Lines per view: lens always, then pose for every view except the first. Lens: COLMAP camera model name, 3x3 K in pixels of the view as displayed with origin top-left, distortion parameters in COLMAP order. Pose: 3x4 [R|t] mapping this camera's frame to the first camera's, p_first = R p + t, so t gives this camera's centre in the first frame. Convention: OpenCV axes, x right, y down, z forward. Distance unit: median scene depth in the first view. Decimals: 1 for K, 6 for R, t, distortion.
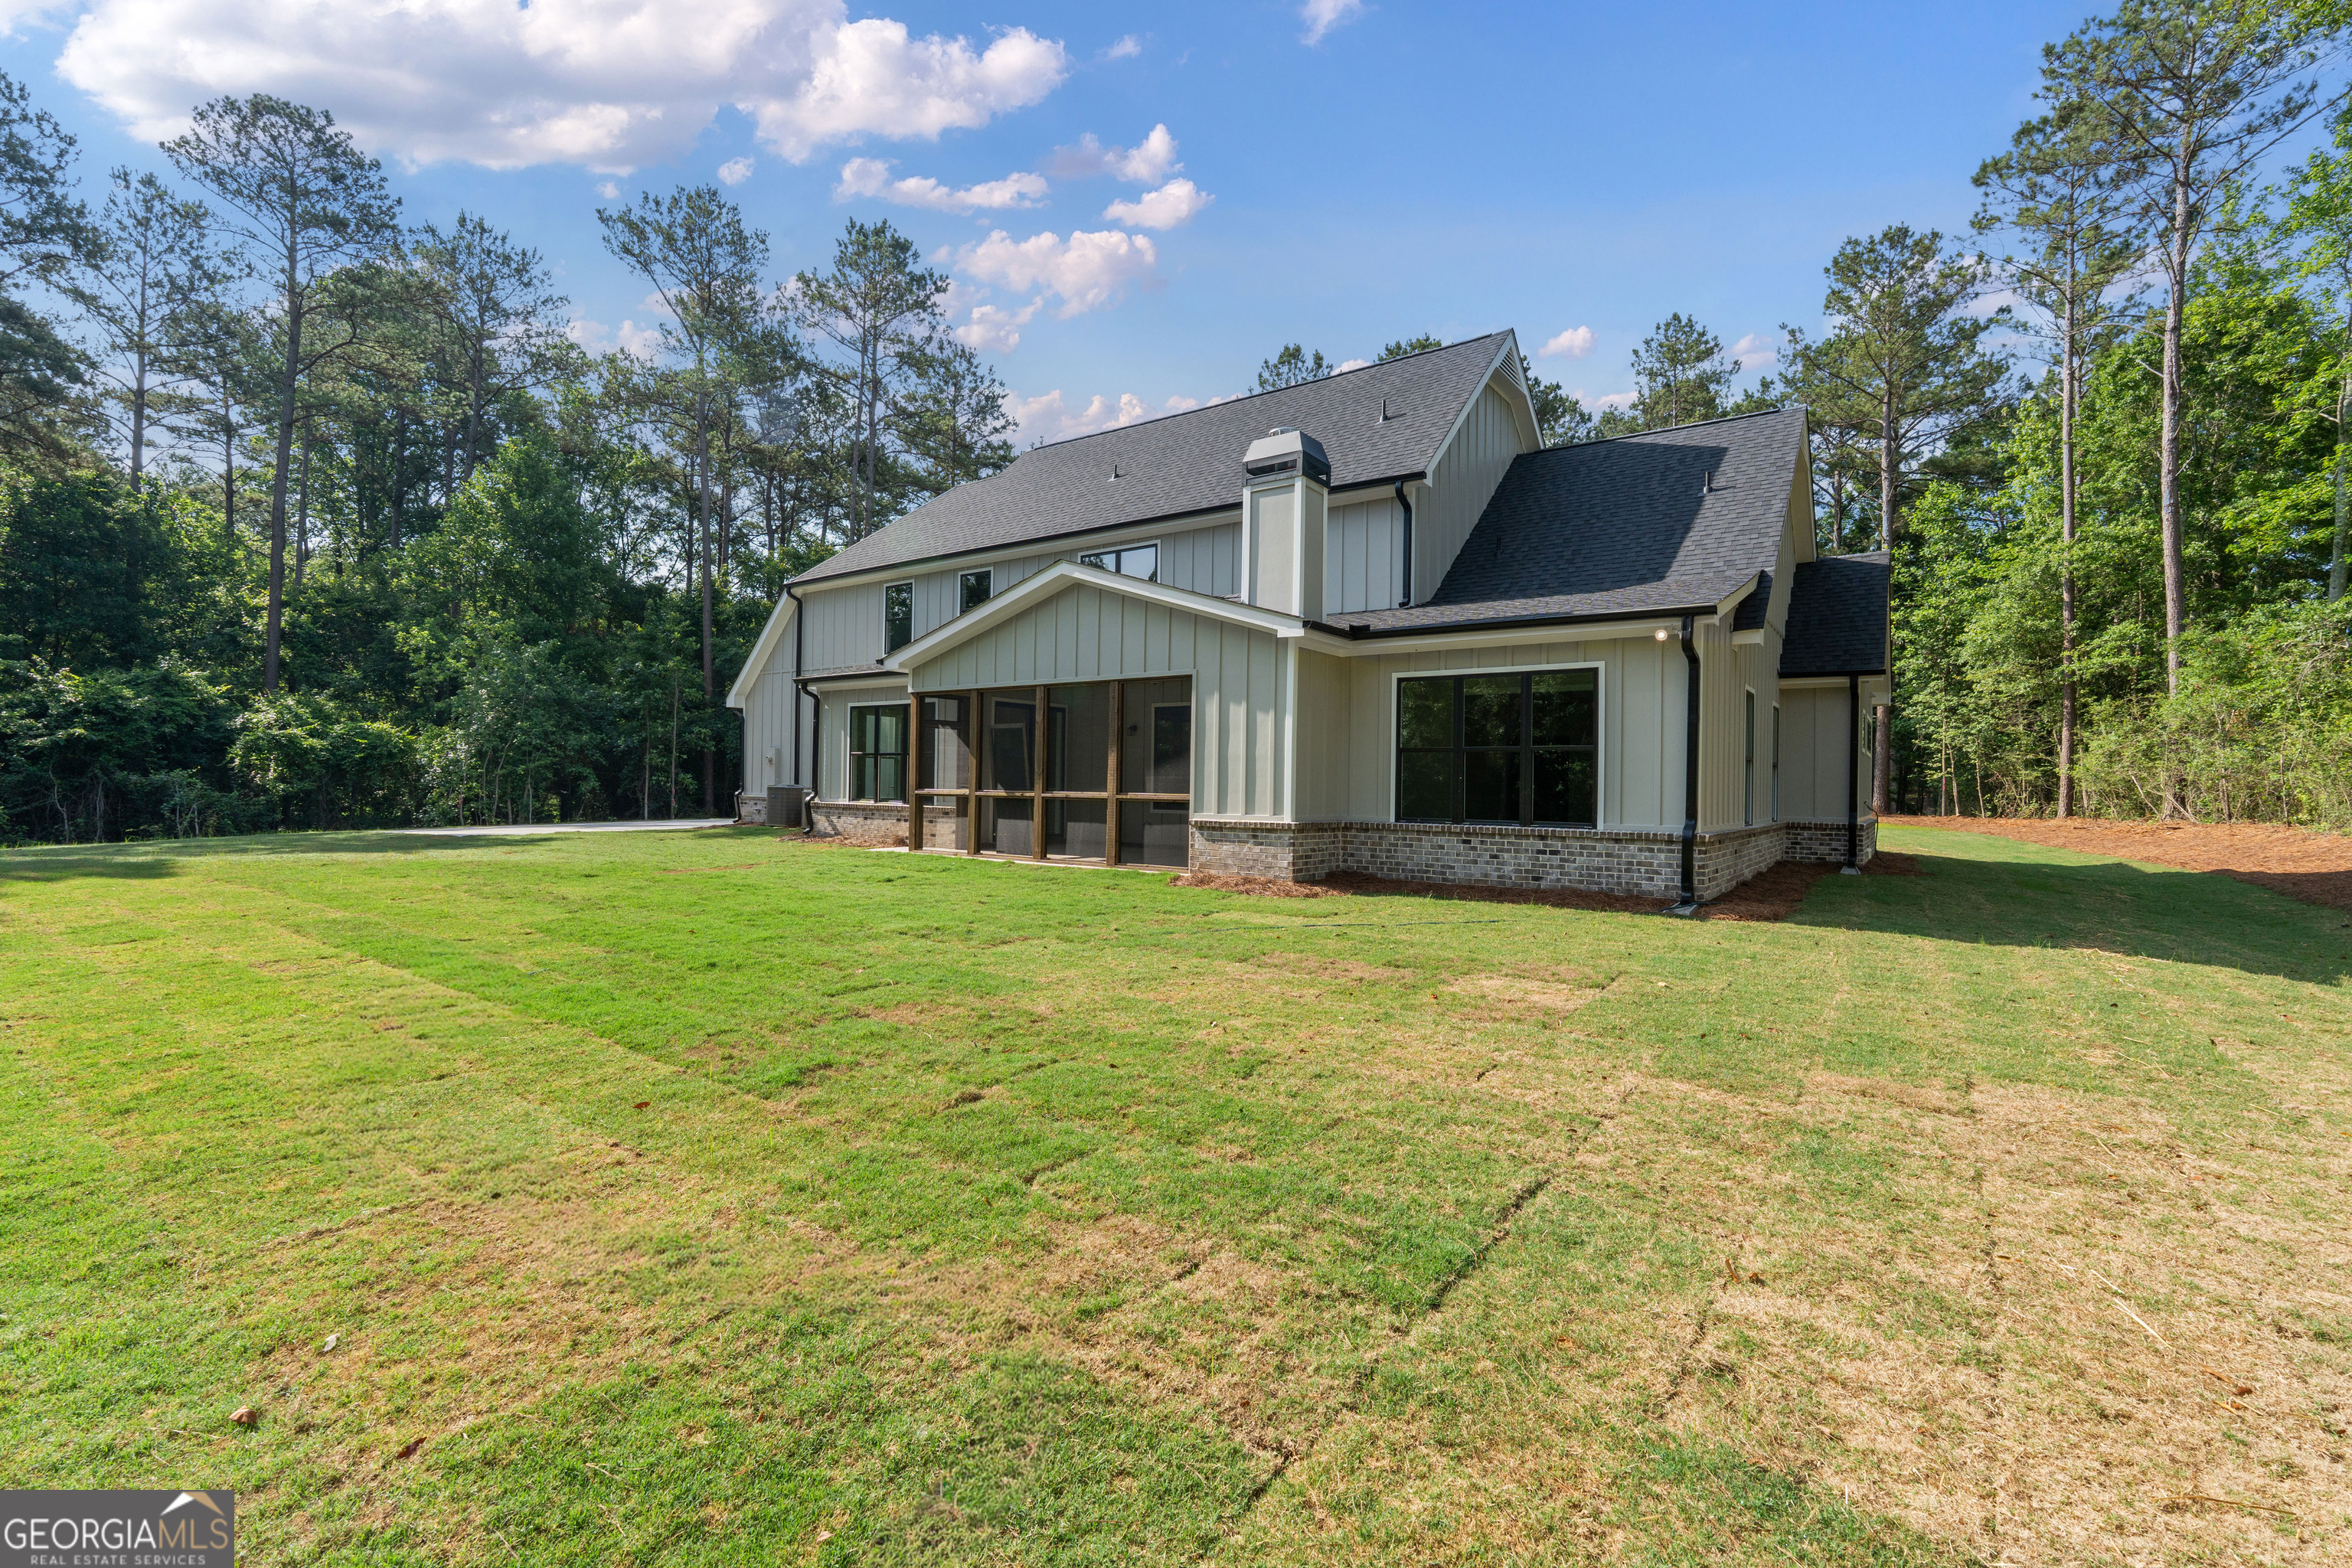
lens RADIAL K [[1057.5, 0, 1180.4], [0, 1057.5, 776.6], [0, 0, 1]] dist [-0.003295, 0.000514]
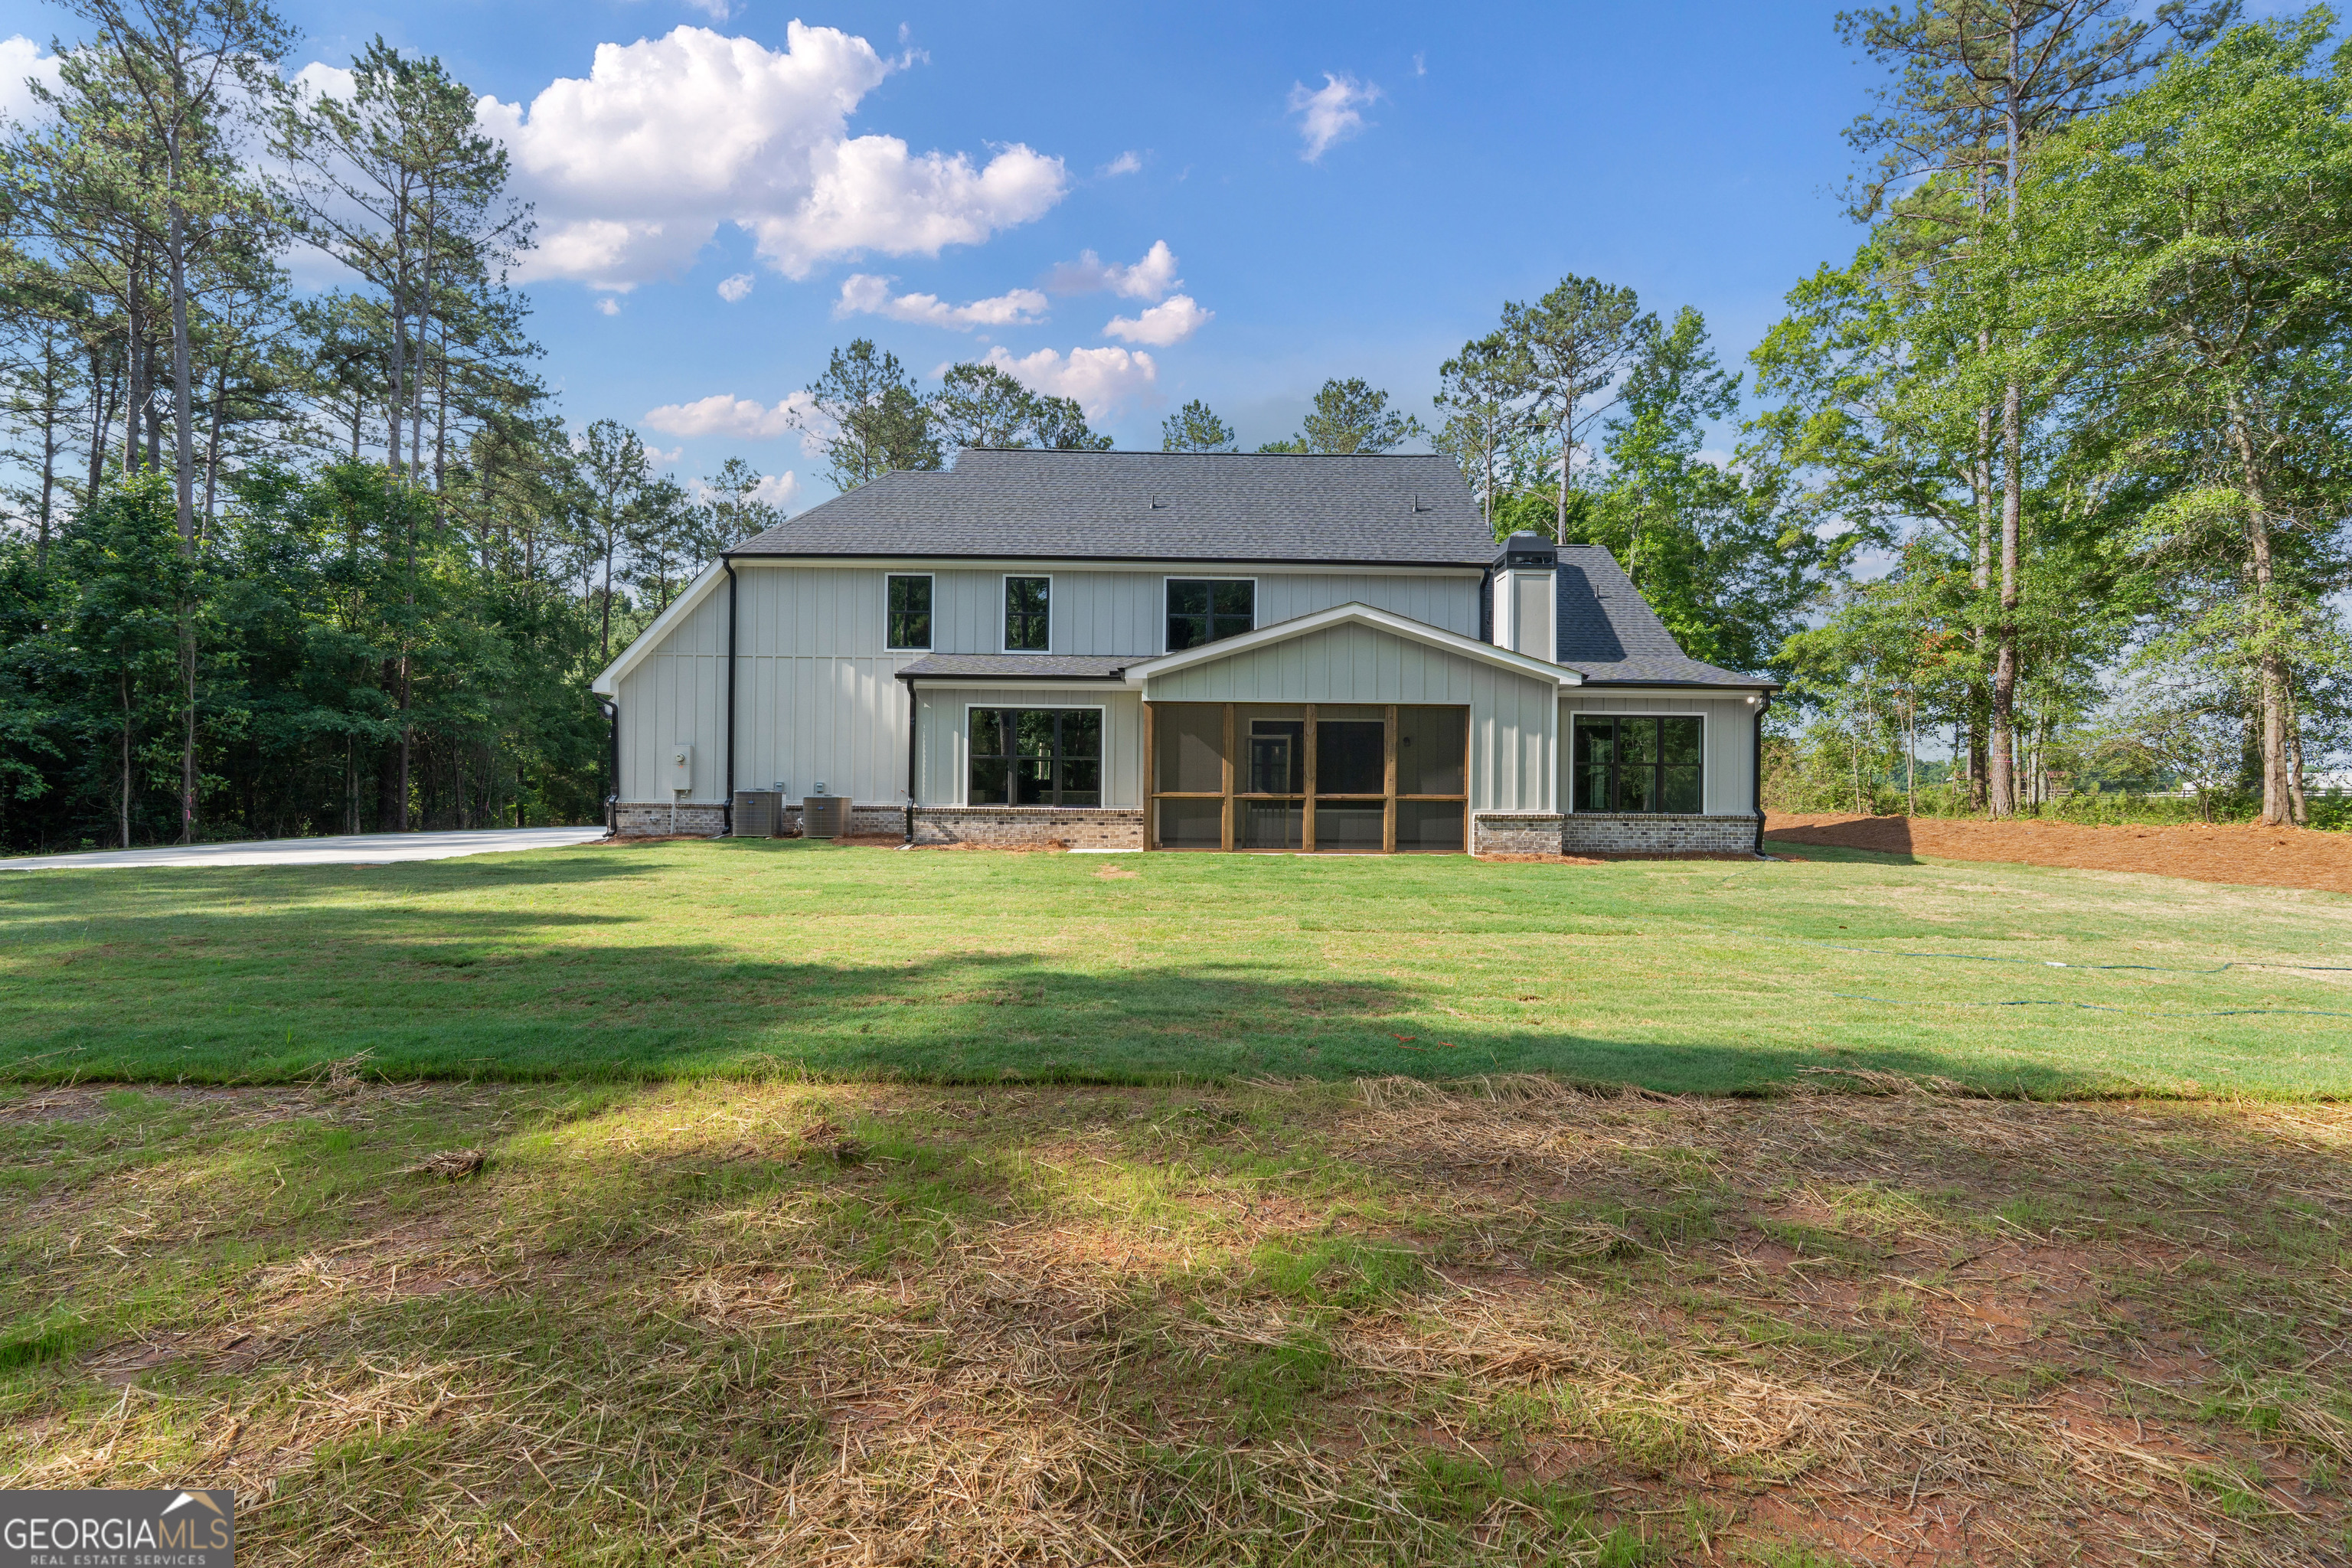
lens RADIAL K [[1057.5, 0, 1169.4], [0, 1057.5, 786.8], [0, 0, 1]] dist [-0.003295, 0.000514]
pose [[0.786826, -0.002201, 0.617171, -1.094604], [-0.002846, 0.999970, 0.007195, -0.001522], [-0.617169, -0.007418, 0.786796, 0.195013]]
